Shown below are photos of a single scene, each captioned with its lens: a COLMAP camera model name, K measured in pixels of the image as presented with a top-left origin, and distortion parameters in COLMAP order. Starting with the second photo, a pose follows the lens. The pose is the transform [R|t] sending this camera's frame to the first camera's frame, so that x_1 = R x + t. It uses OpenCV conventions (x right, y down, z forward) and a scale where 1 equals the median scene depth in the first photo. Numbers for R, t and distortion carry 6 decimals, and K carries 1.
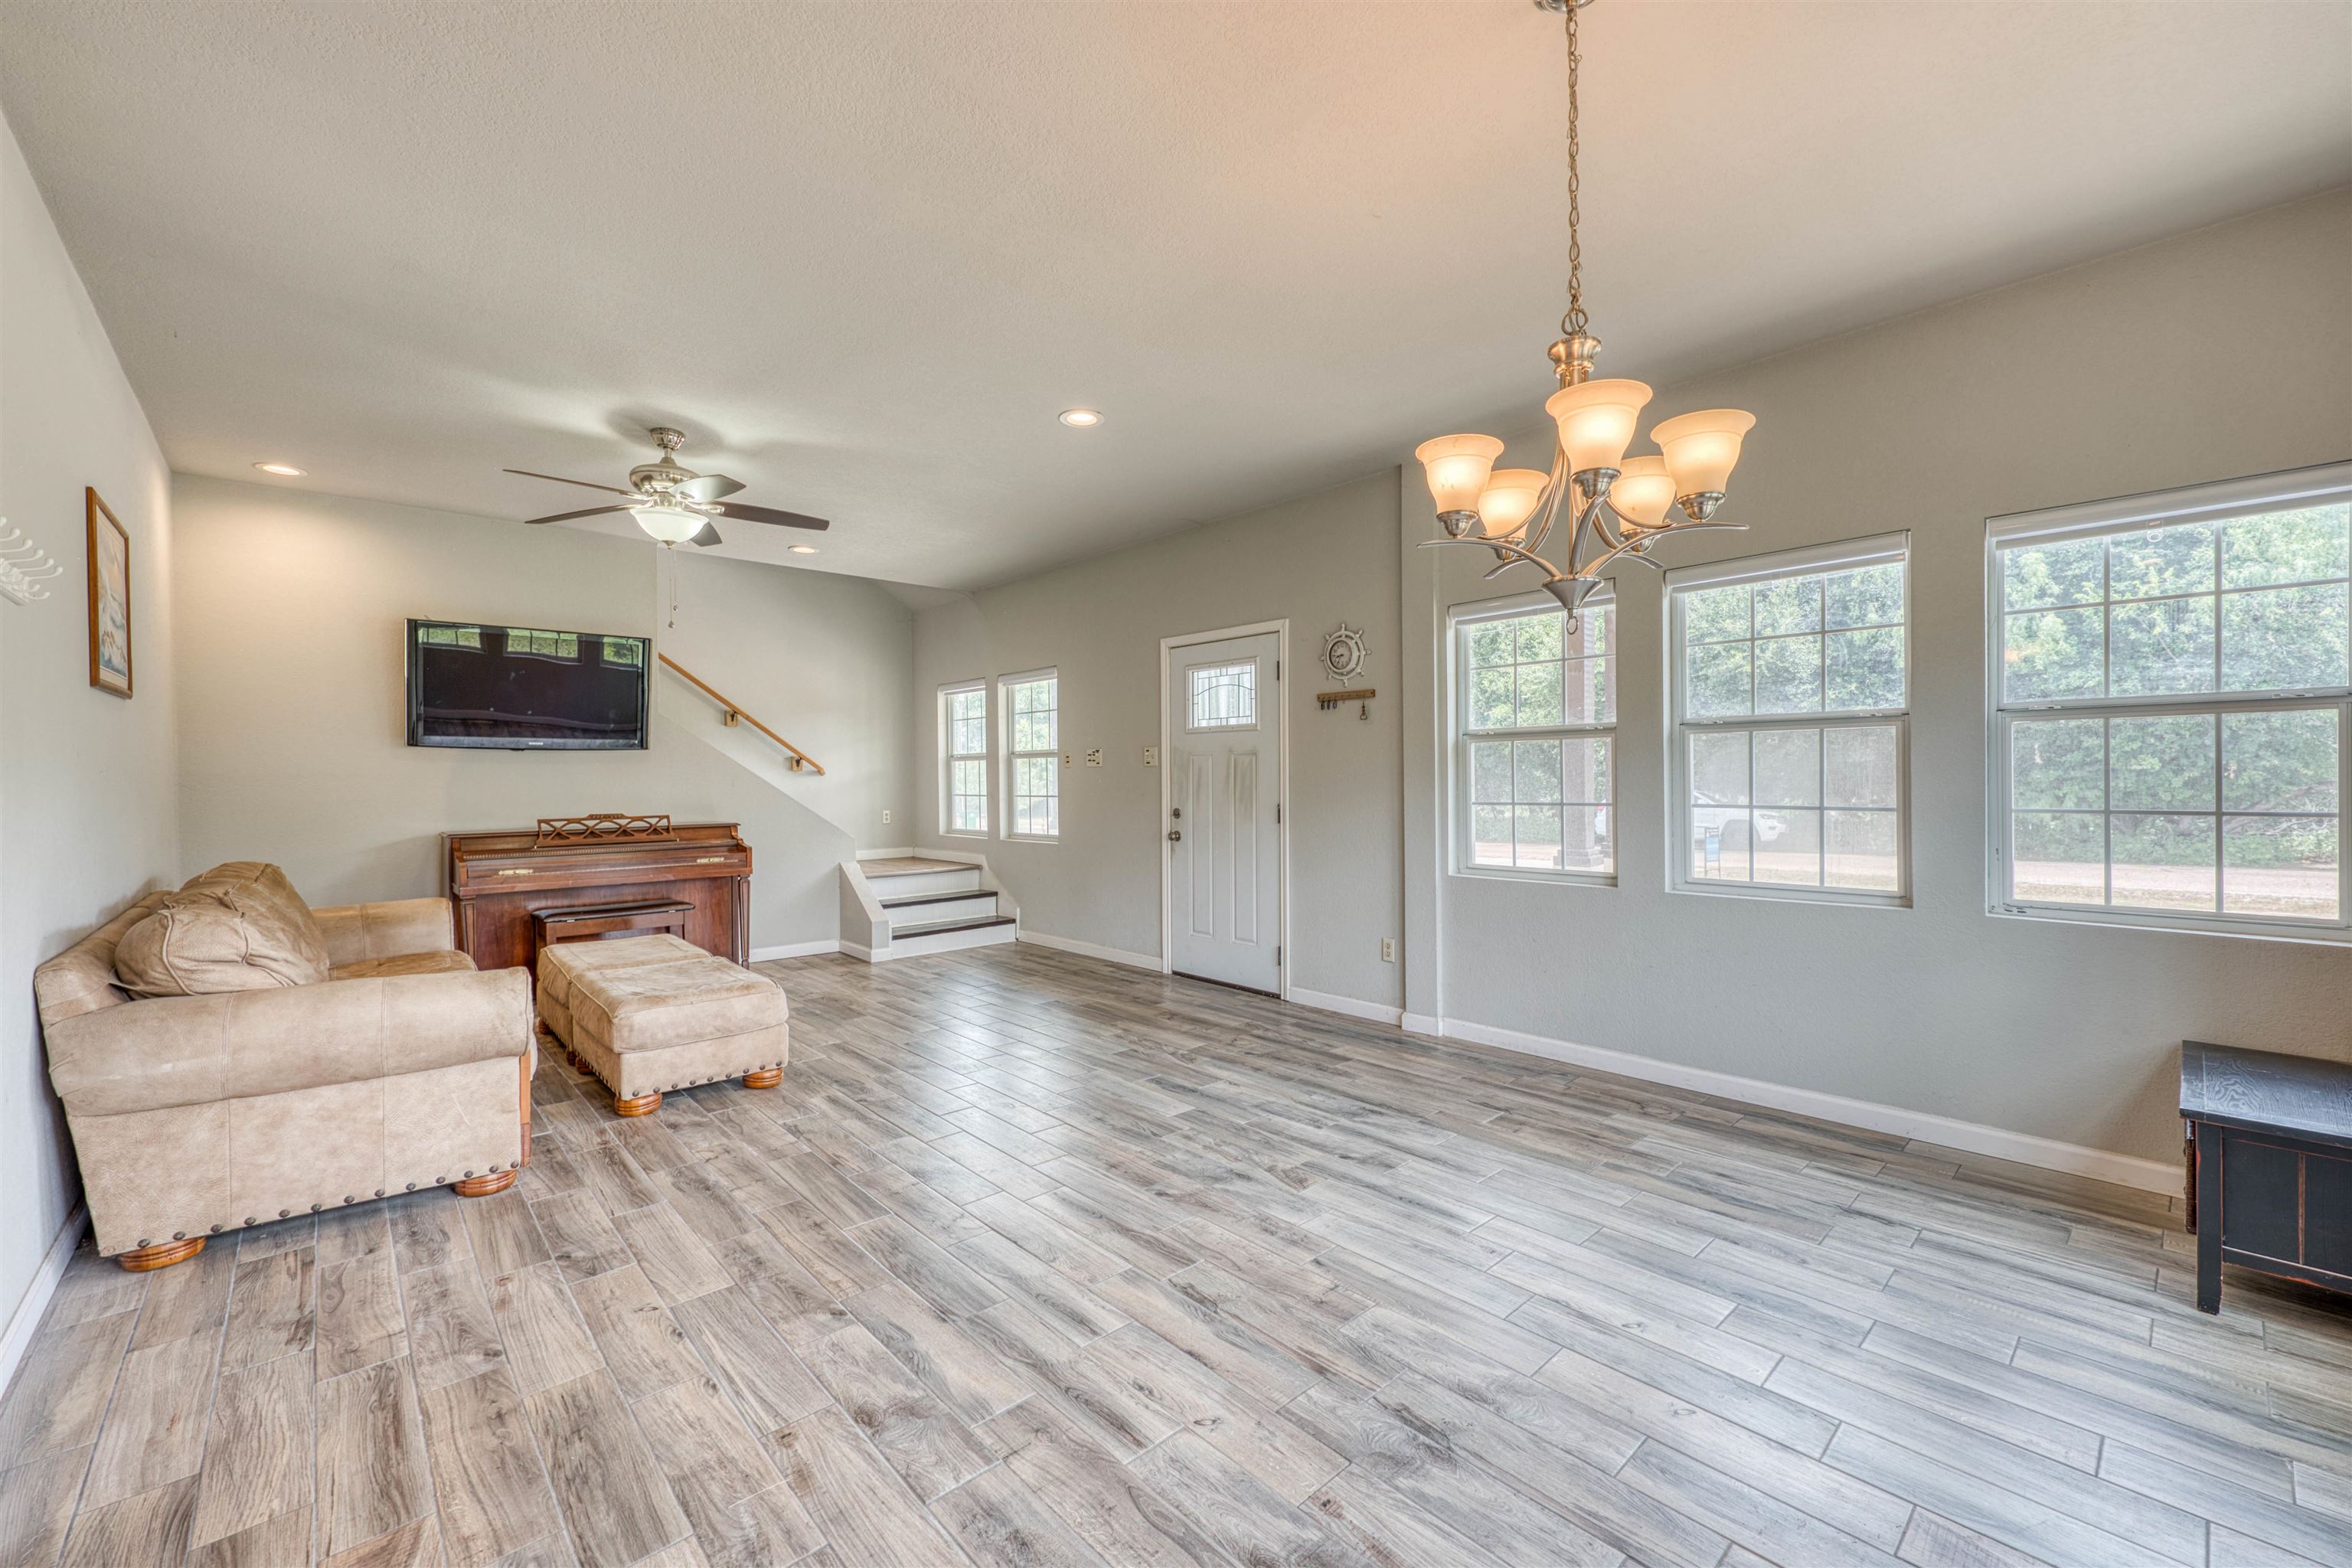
lens RADIAL K [[946.2, 0, 1176.9], [0, 946.2, 788.7], [0, 0, 1]] dist [-0.005077, 0.001894]
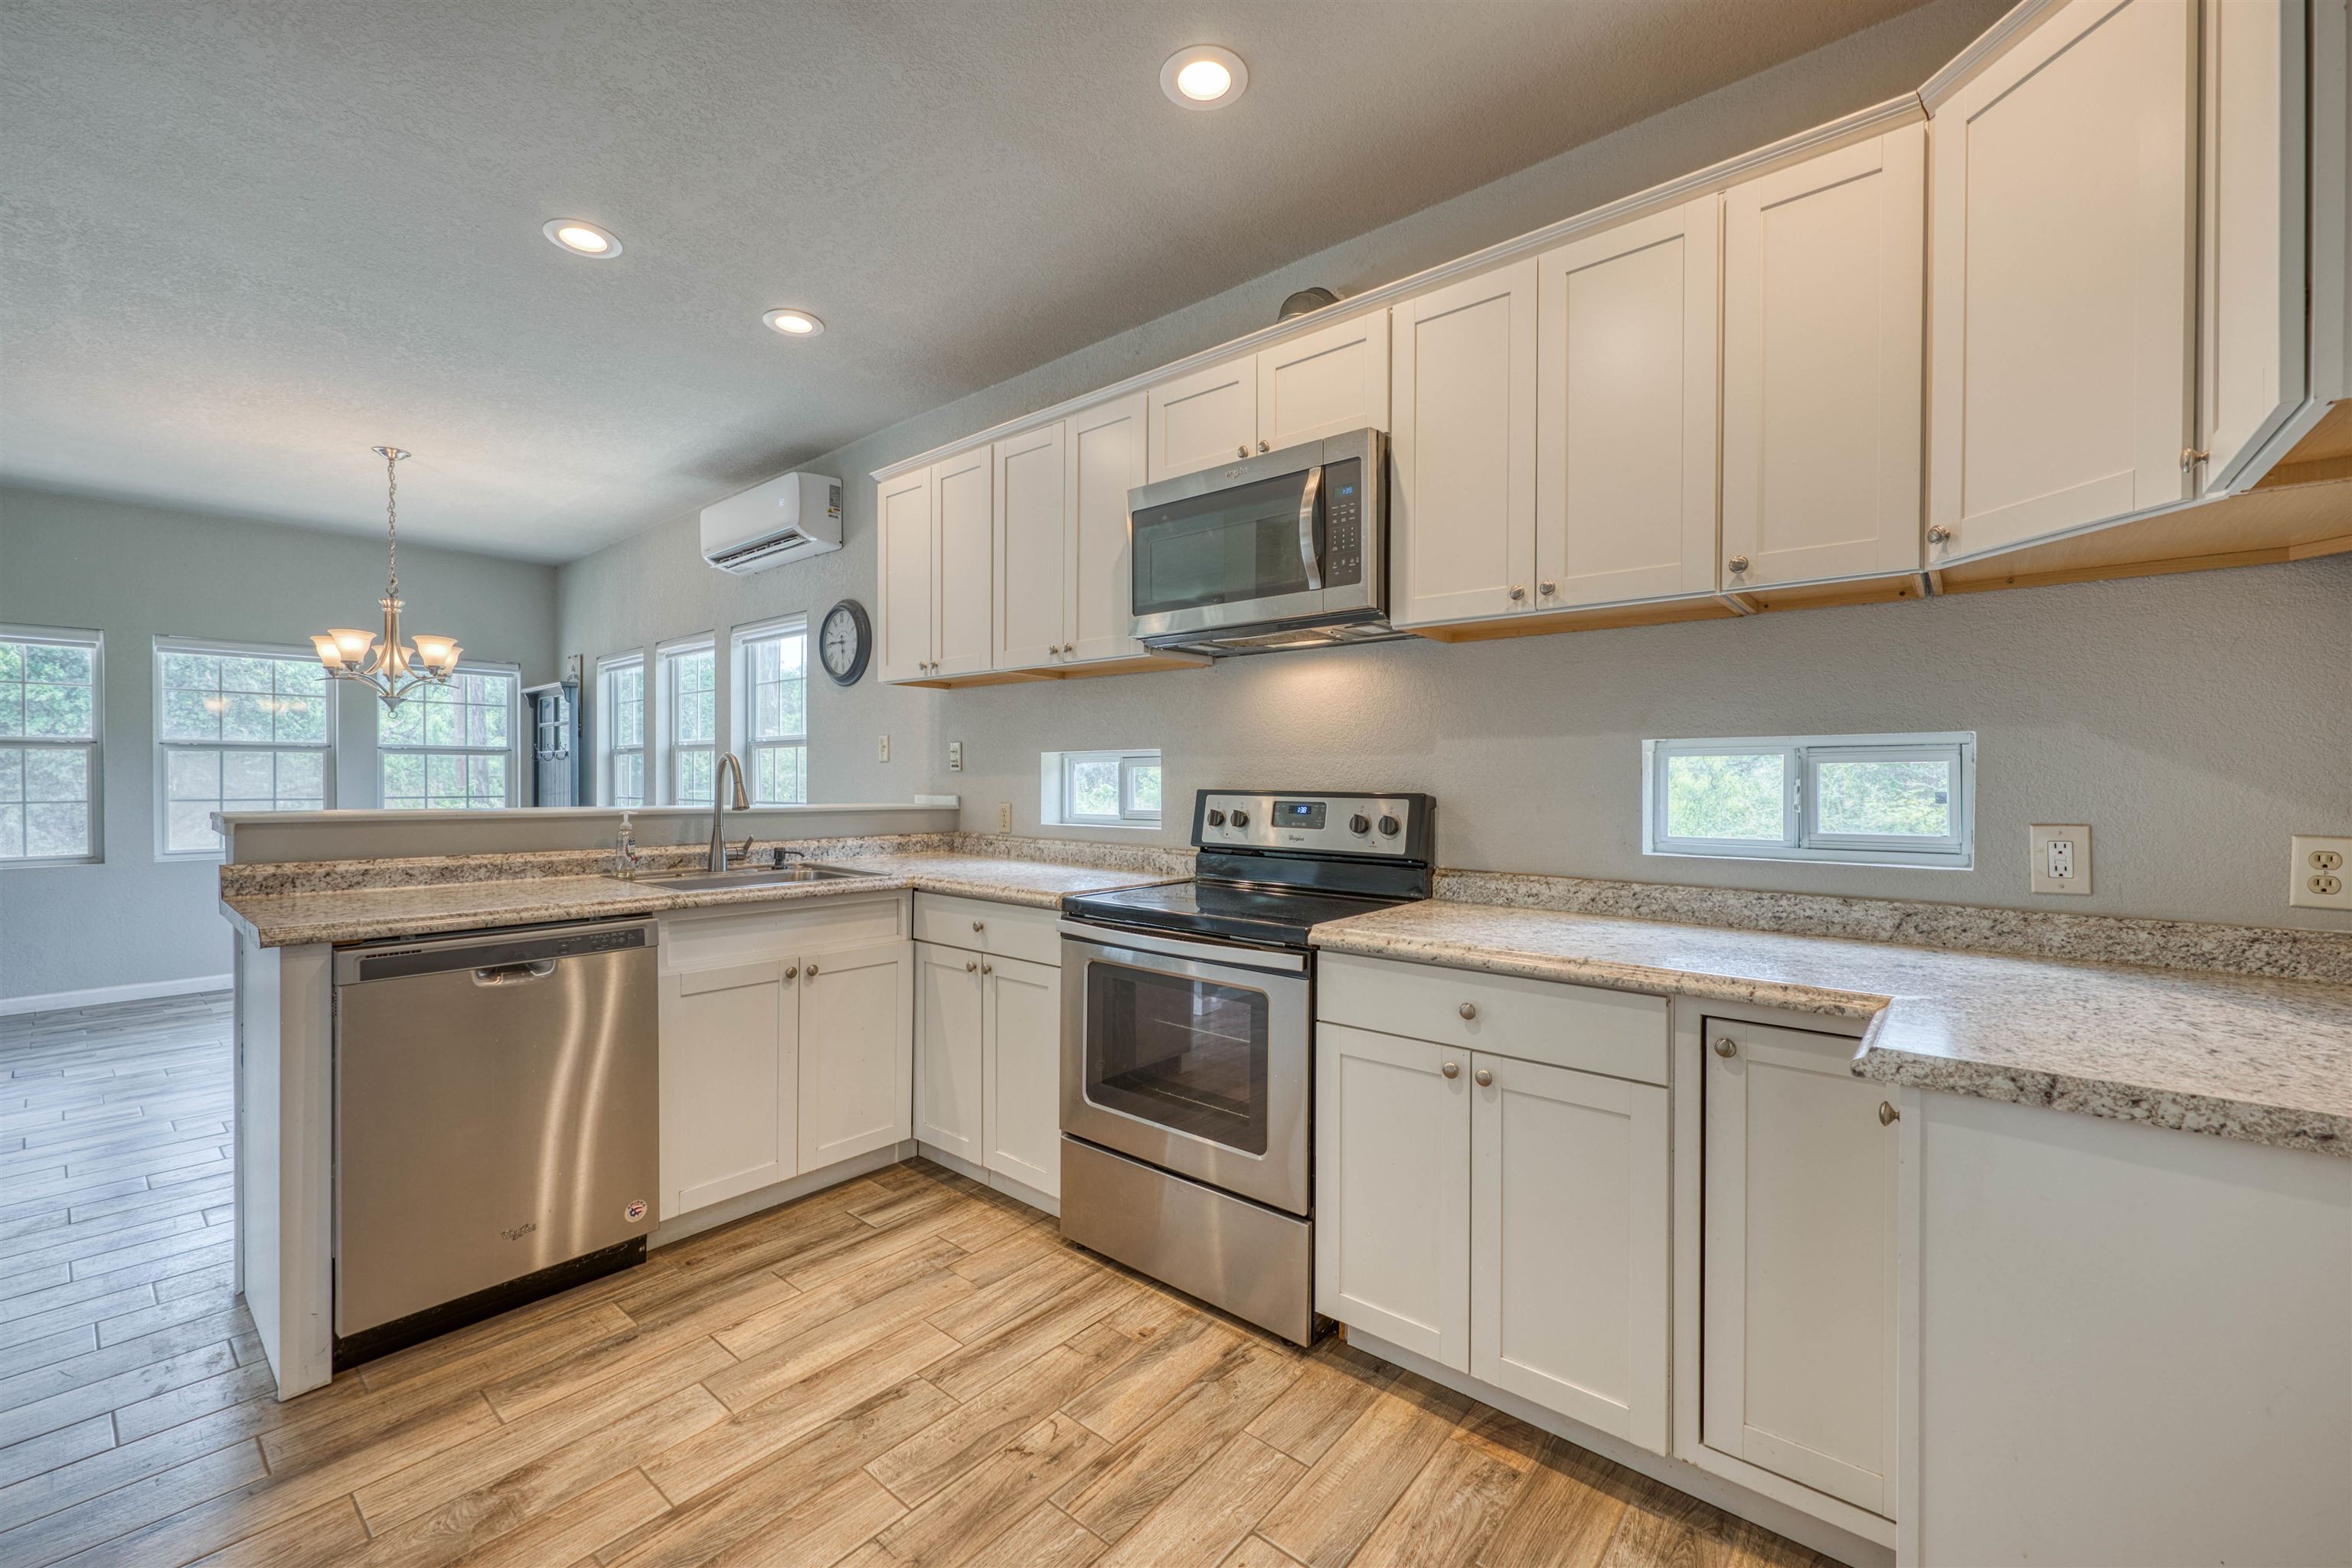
lens RADIAL K [[946.2, 0, 1162.5], [0, 946.2, 781.6], [0, 0, 1]] dist [-0.005077, 0.001894]
pose [[-0.131557, 0.009483, 0.991263, -1.004810], [0.015621, 0.999850, -0.007492, 0.021746], [-0.991185, 0.014498, -0.131686, -0.291415]]
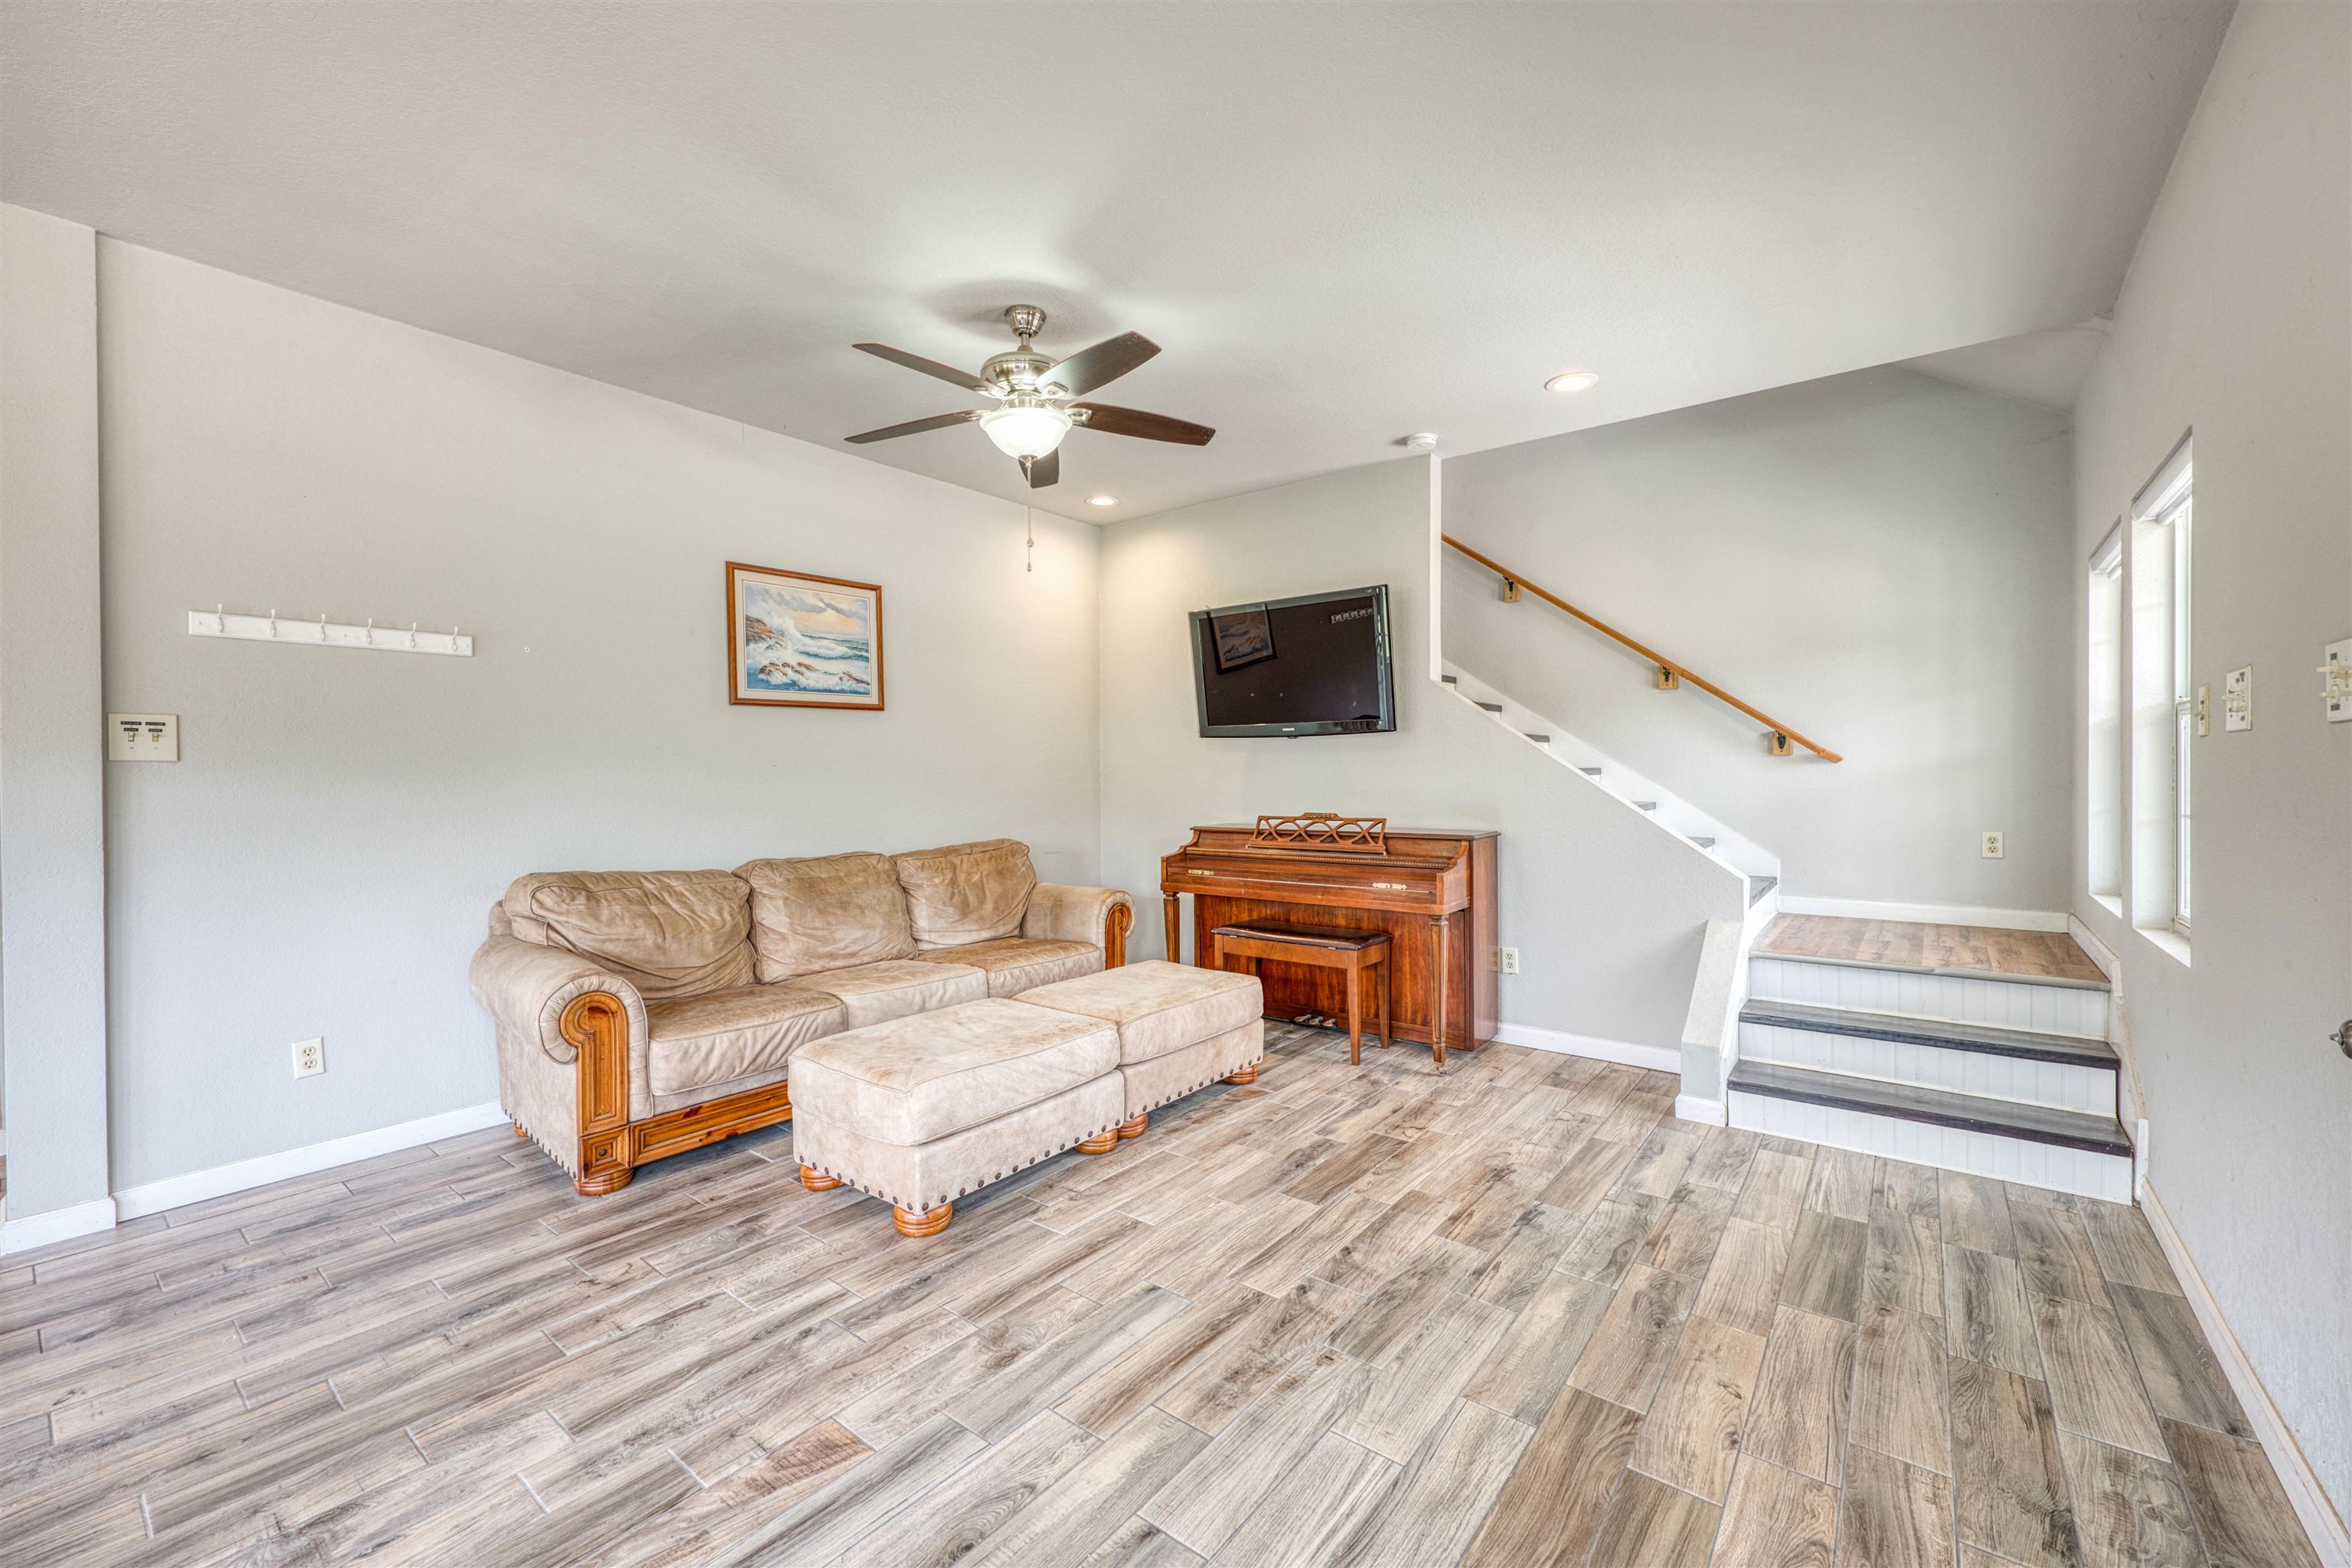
lens RADIAL K [[946.2, 0, 1173.2], [0, 946.2, 789.7], [0, 0, 1]] dist [-0.005077, 0.001894]
pose [[0.160826, 0.022490, -0.986727, 0.233278], [-0.008361, 0.999736, 0.021423, -0.012935], [0.986947, 0.004805, 0.160971, 1.007157]]
